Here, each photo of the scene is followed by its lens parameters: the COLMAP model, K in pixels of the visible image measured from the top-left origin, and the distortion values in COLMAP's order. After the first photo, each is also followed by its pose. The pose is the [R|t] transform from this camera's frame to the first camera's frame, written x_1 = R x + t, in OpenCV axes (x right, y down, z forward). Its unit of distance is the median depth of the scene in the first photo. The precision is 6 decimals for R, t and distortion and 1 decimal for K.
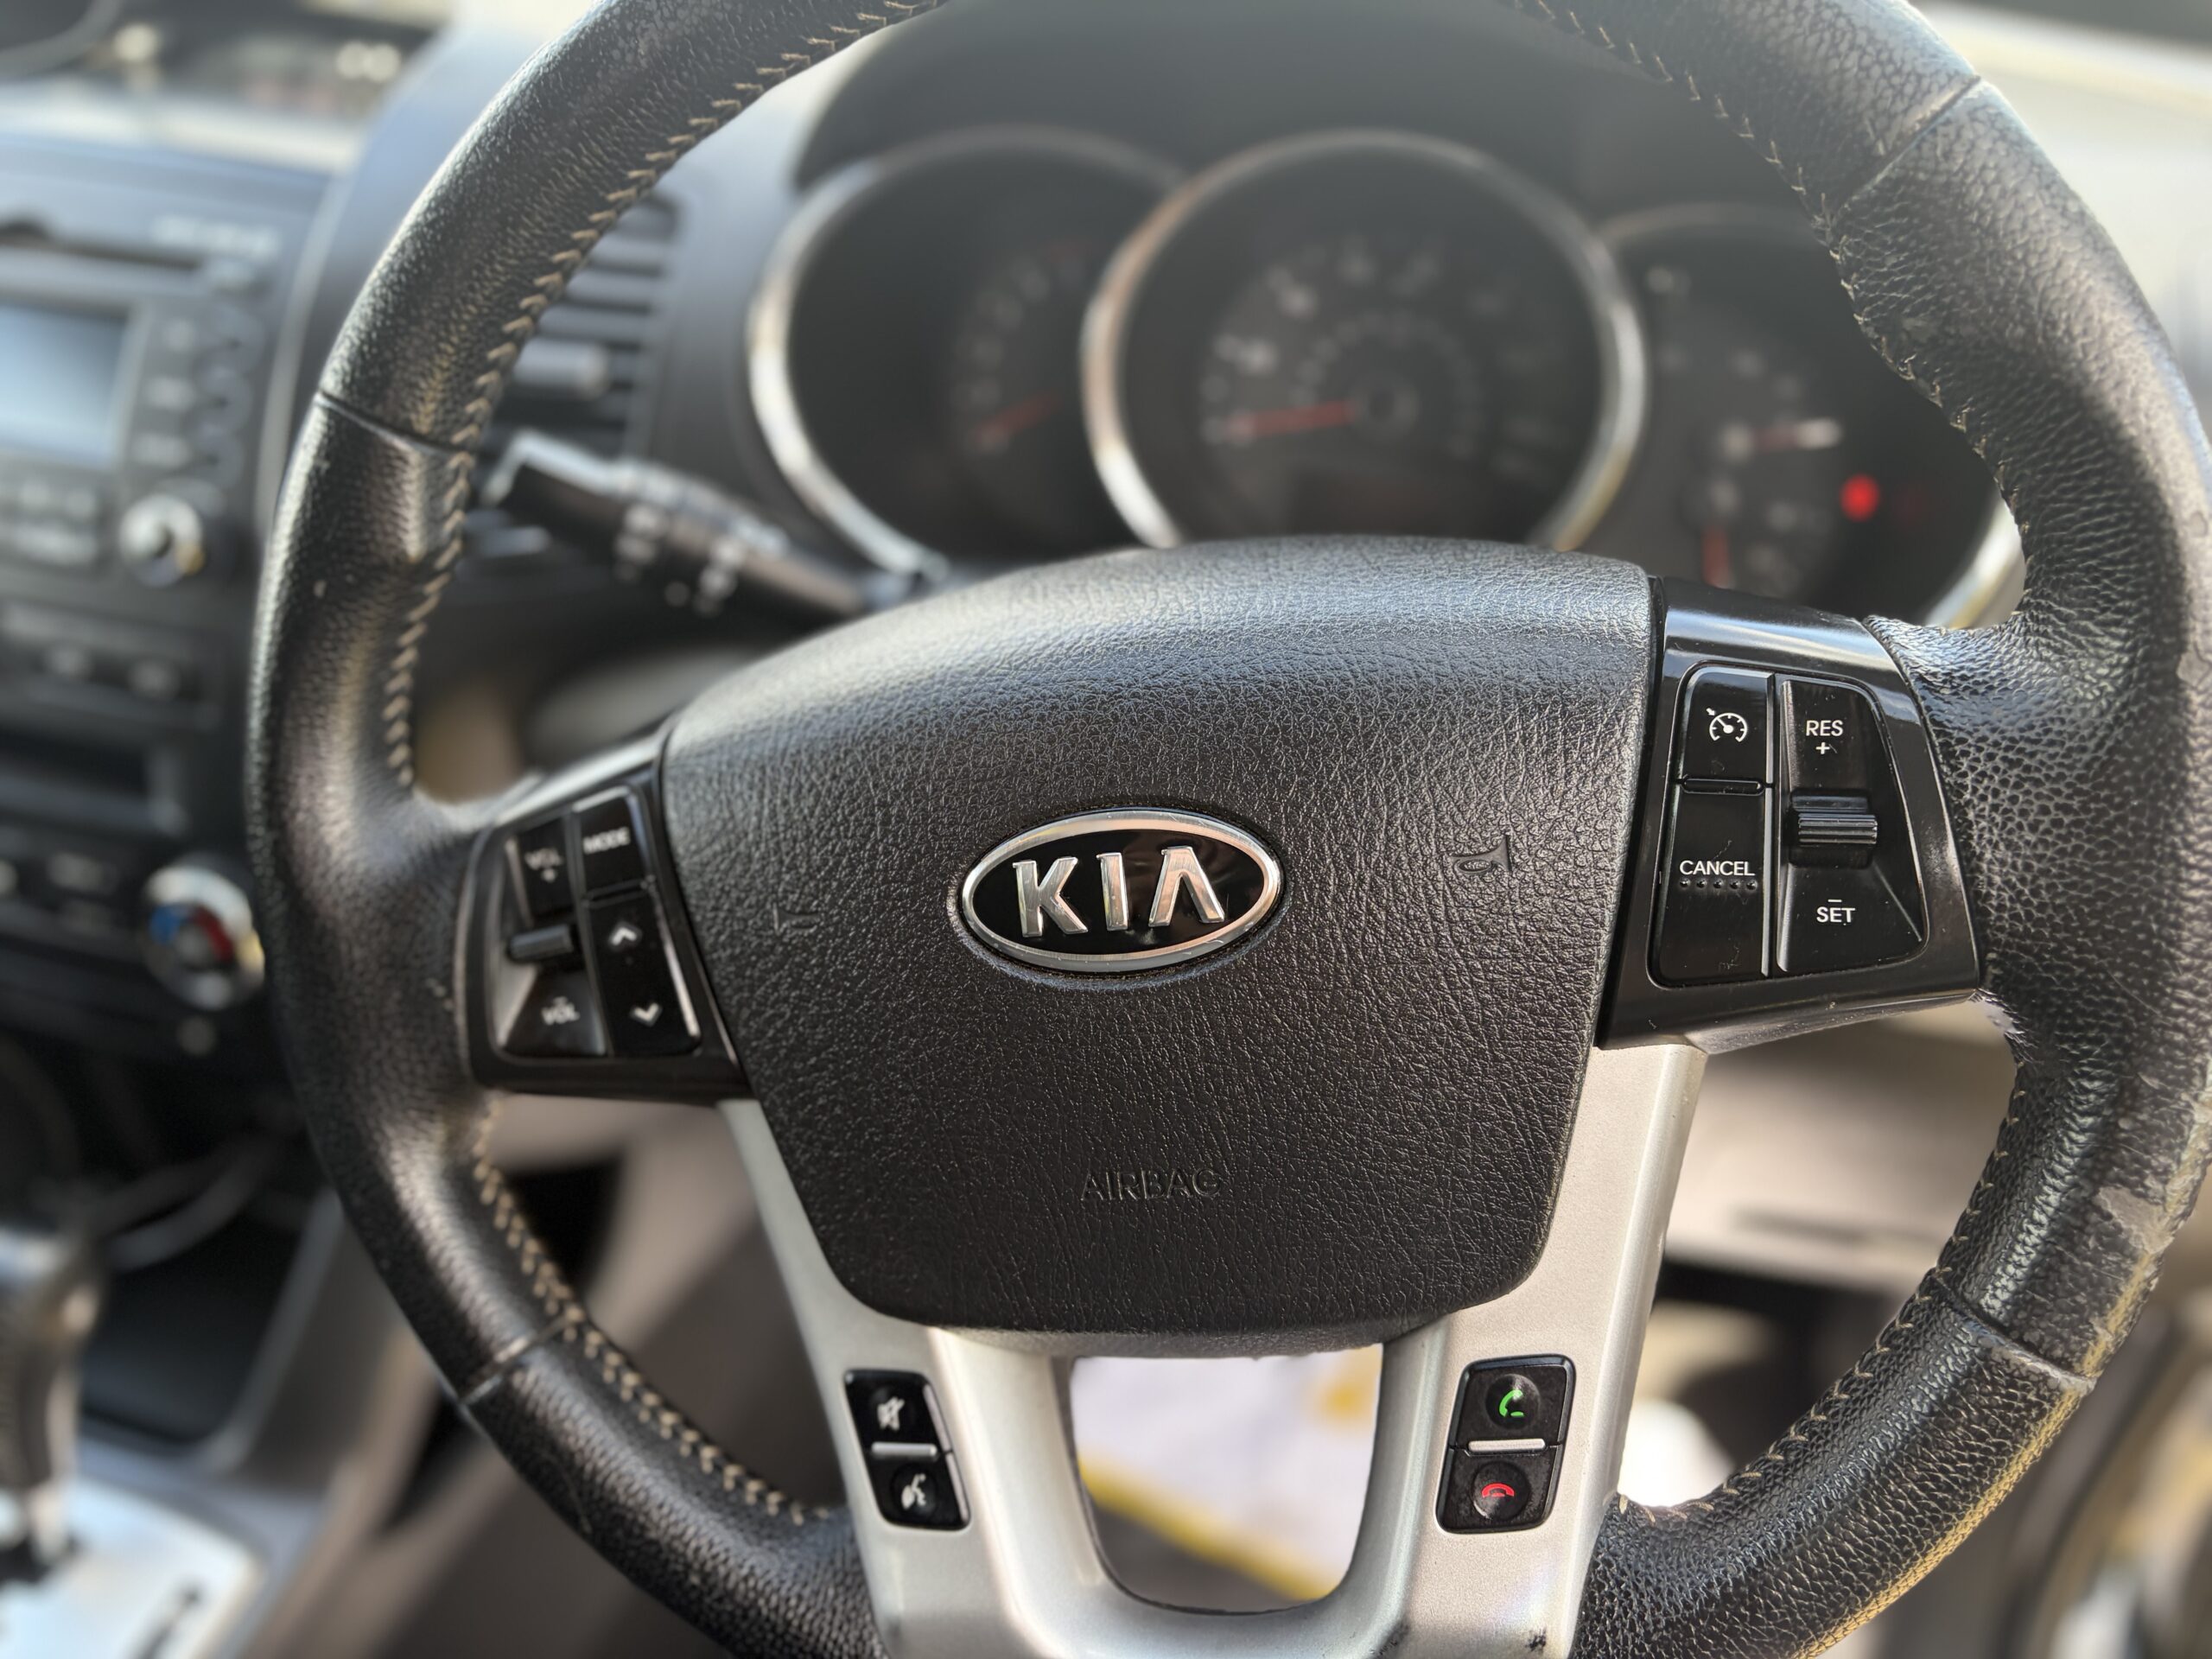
lens RADIAL K [[1679.2, 0, 1107.3], [0, 1679.2, 794.8], [0, 0, 1]] dist [0.025717, -0.035209]
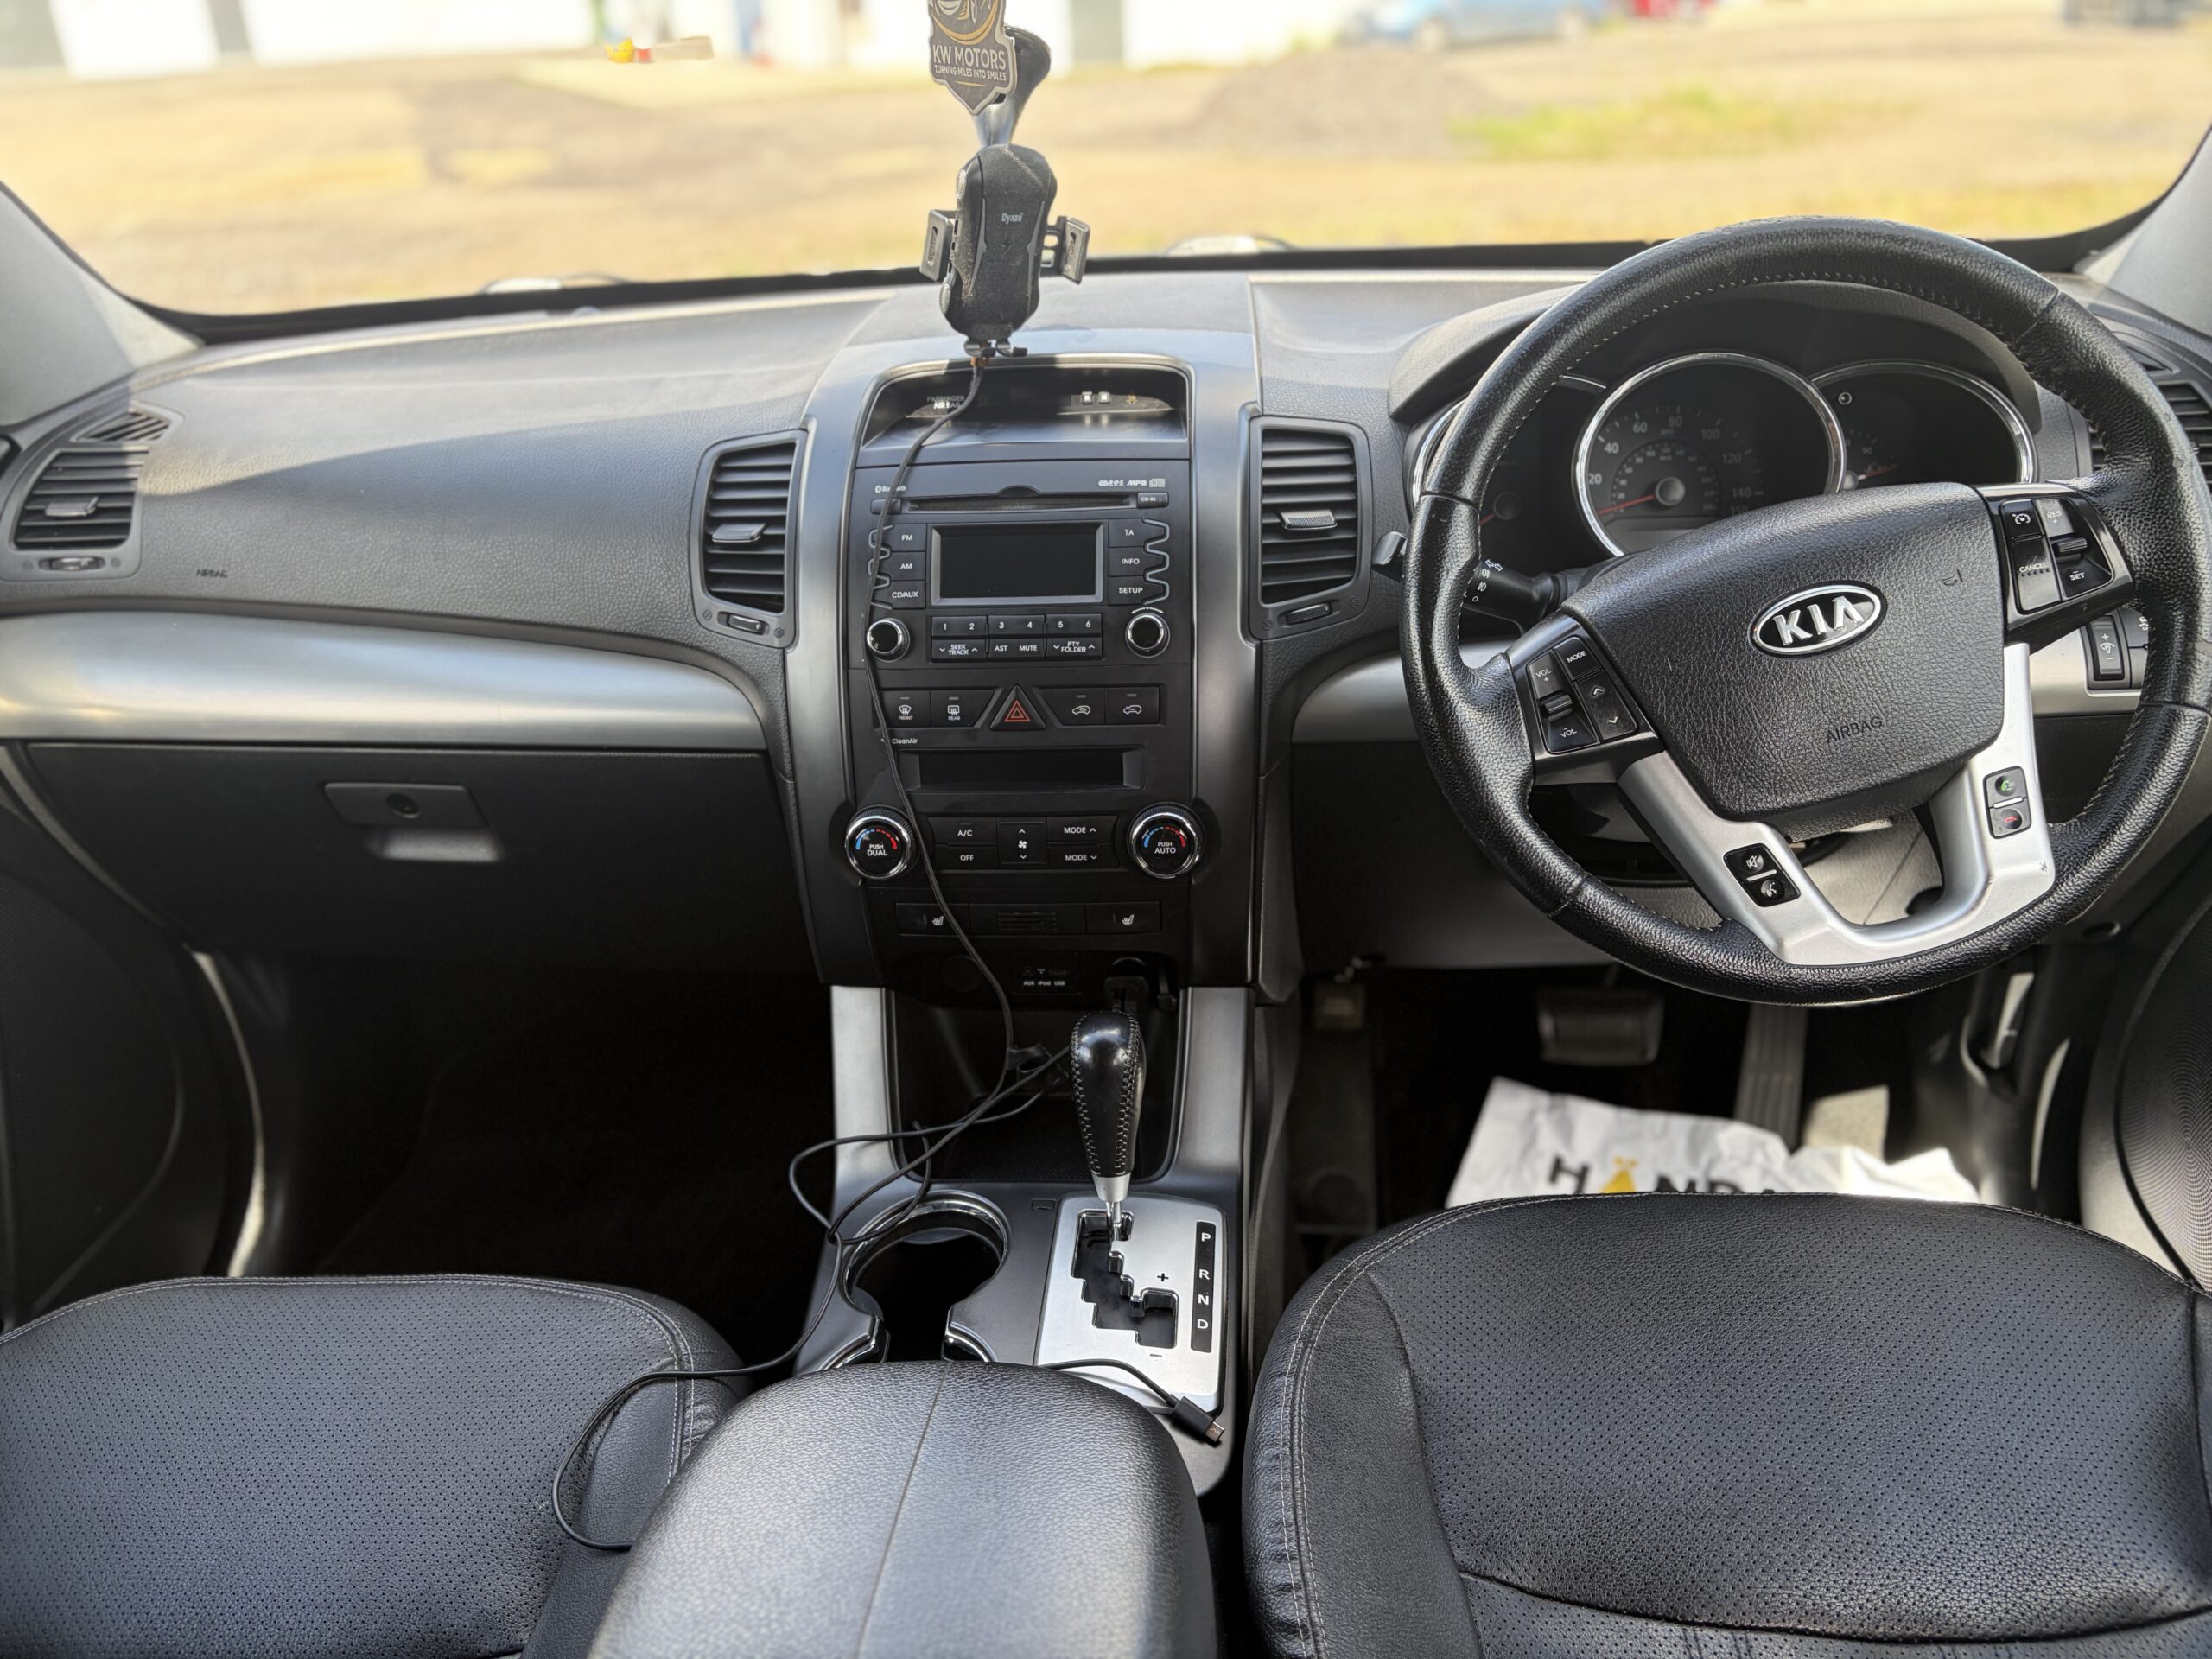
lens RADIAL K [[1679.2, 0, 1091.4], [0, 1679.2, 836.6], [0, 0, 1]] dist [0.025717, -0.035209]
pose [[0.975741, -0.168760, 0.139463, -1.340425], [0.186797, 0.973982, -0.128322, 0.450405], [-0.114179, 0.151260, 0.981878, -1.230895]]
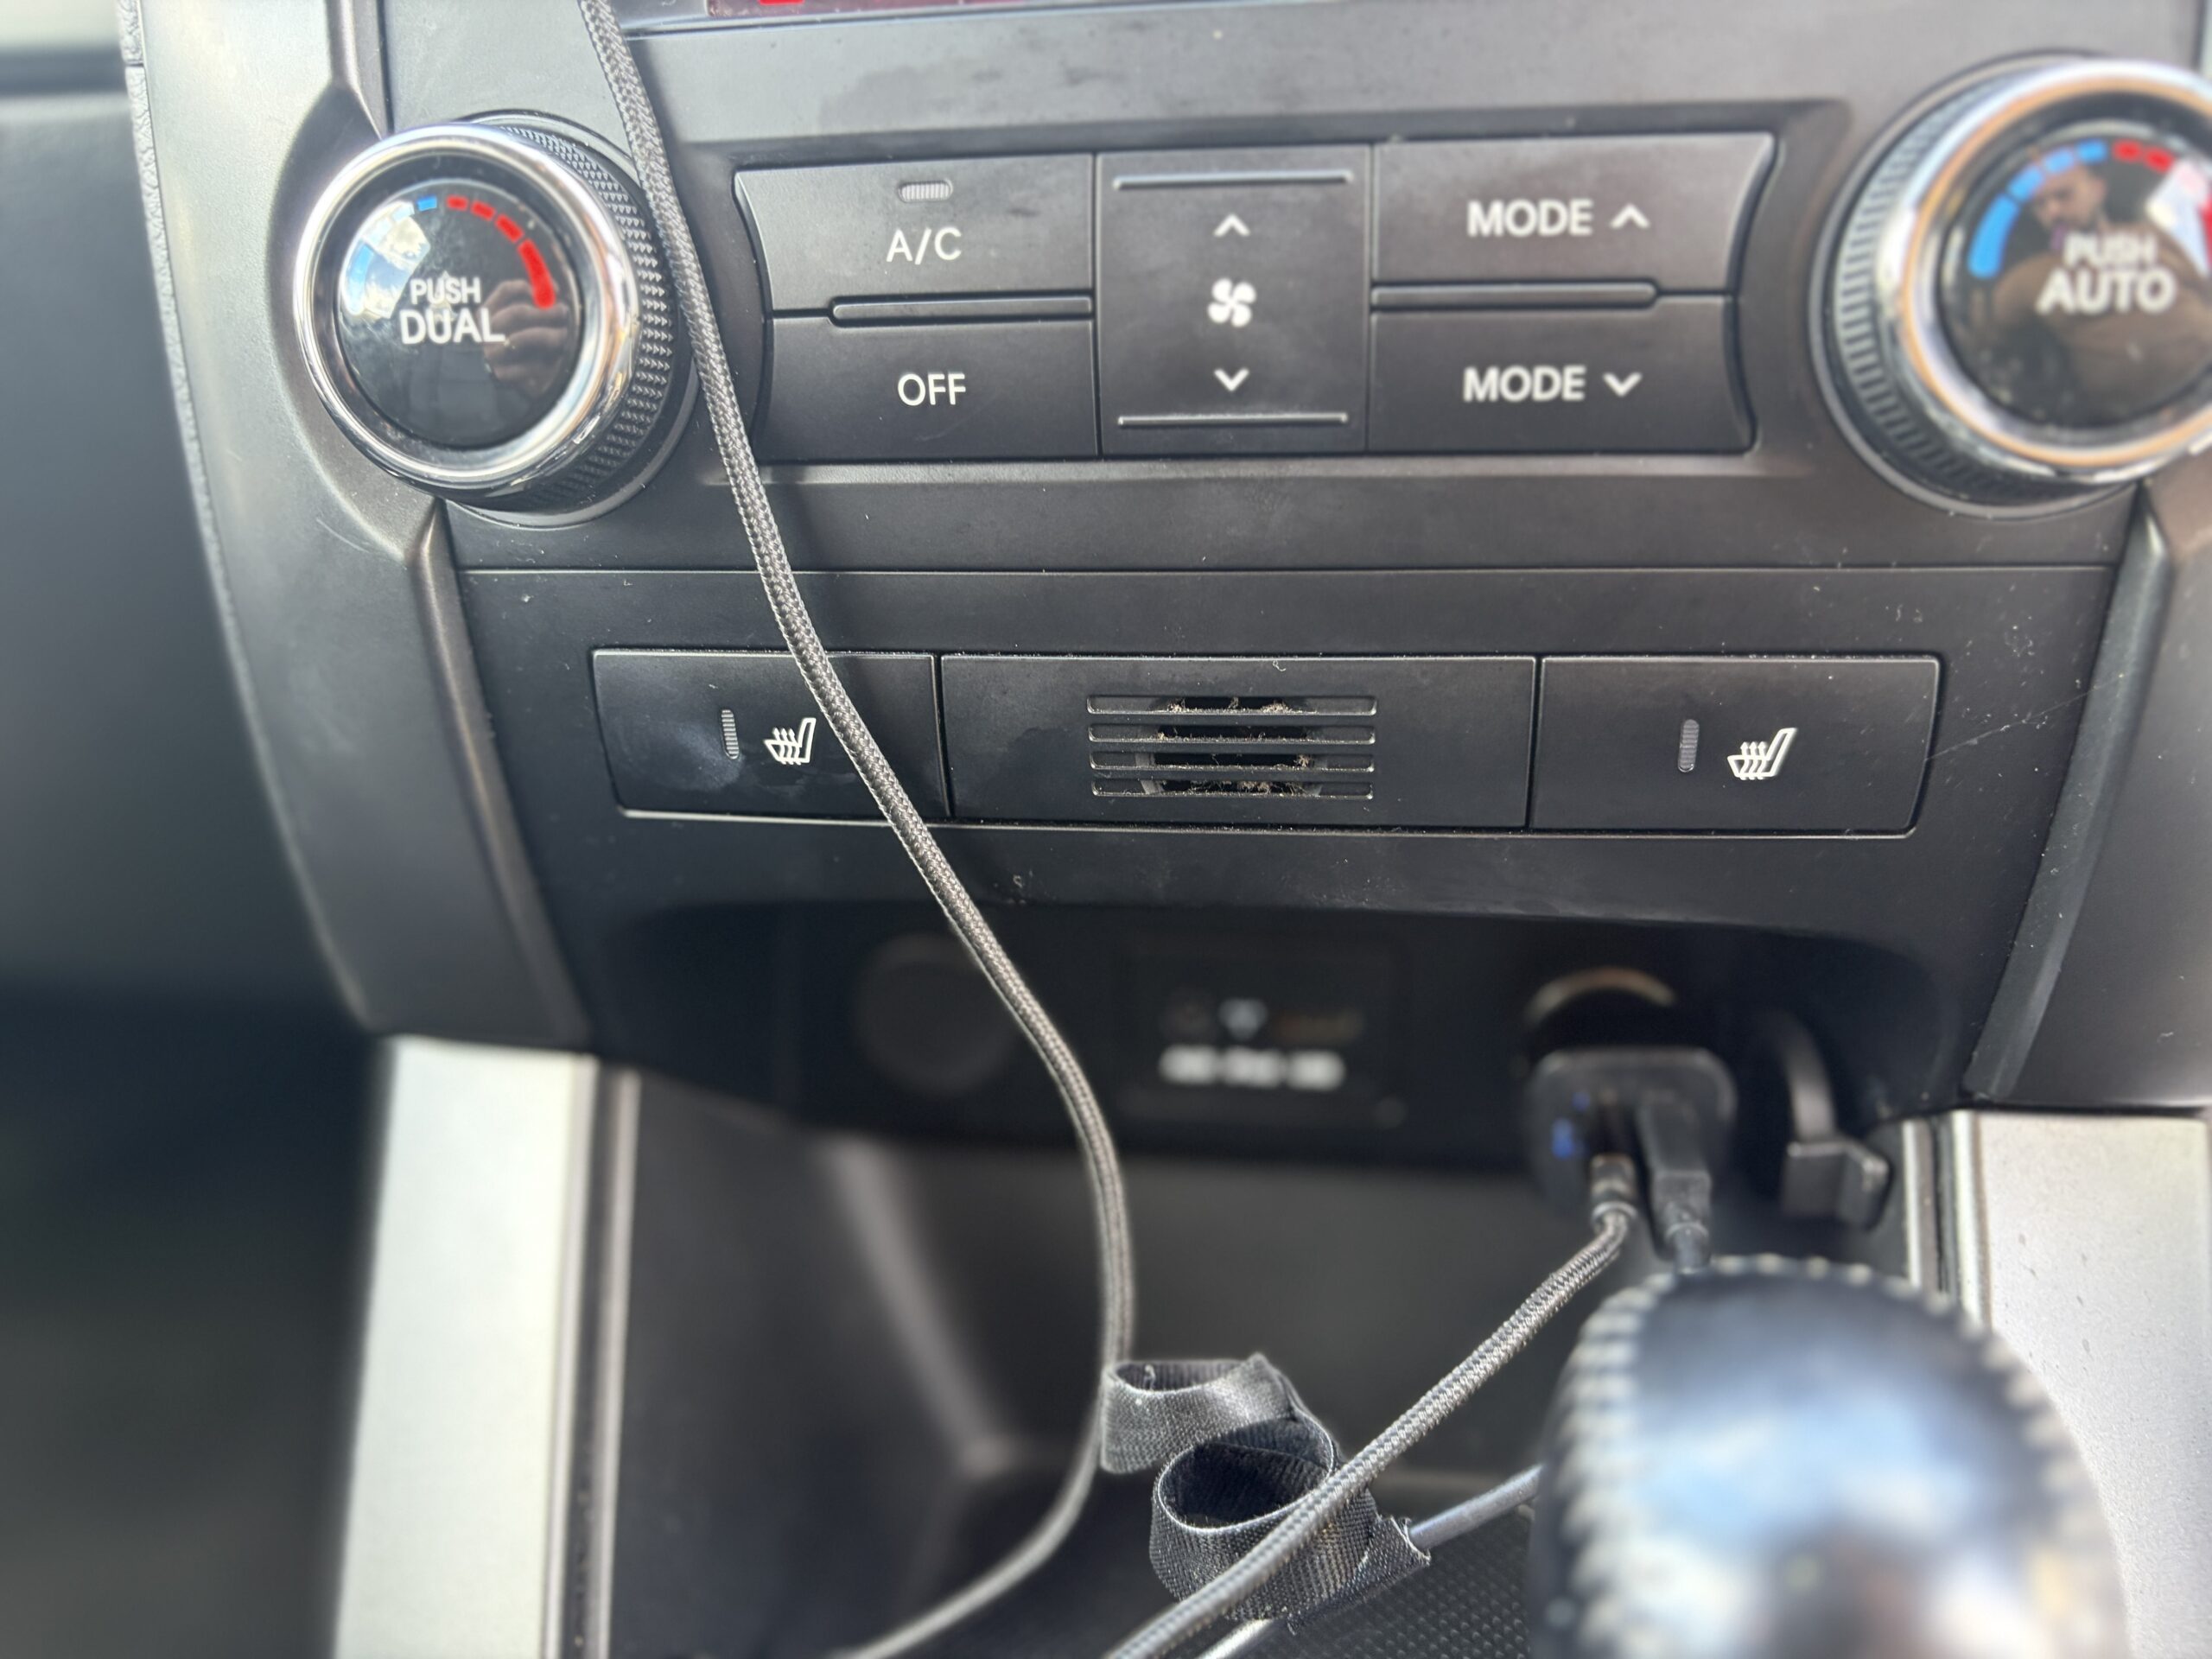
lens RADIAL K [[1679.2, 0, 1092.3], [0, 1679.2, 805.7], [0, 0, 1]] dist [0.025717, -0.035209]
pose [[0.986627, -0.131900, 0.095759, -1.171509], [0.148871, 0.968438, -0.199913, 0.325102], [-0.066368, 0.211495, 0.975123, 1.118663]]
